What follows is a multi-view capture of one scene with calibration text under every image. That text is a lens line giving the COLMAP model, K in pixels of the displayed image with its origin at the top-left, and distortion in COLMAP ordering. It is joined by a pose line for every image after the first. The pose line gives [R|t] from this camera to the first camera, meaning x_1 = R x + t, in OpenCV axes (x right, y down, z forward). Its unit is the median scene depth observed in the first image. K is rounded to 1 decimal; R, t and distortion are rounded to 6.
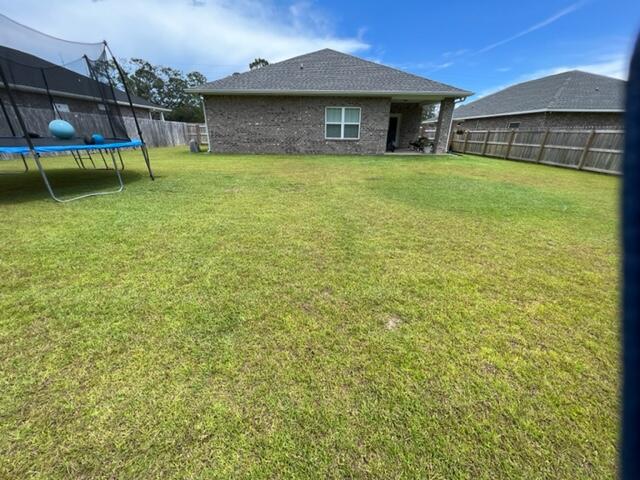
lens RADIAL K [[256.3, 0, 320.0], [0, 256.3, 242.1], [0, 0, 1]] dist [-0.003998, 0.000197]
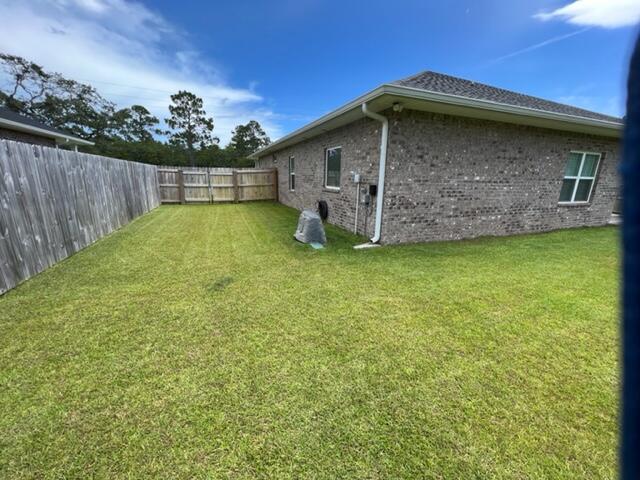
lens RADIAL K [[256.3, 0, 321.9], [0, 256.3, 242.2], [0, 0, 1]] dist [-0.003998, 0.000197]
pose [[0.932843, -0.084064, 0.350339, -0.151794], [0.133198, 0.983972, -0.118561, -0.074149], [-0.334757, 0.157264, 0.929089, 0.152796]]
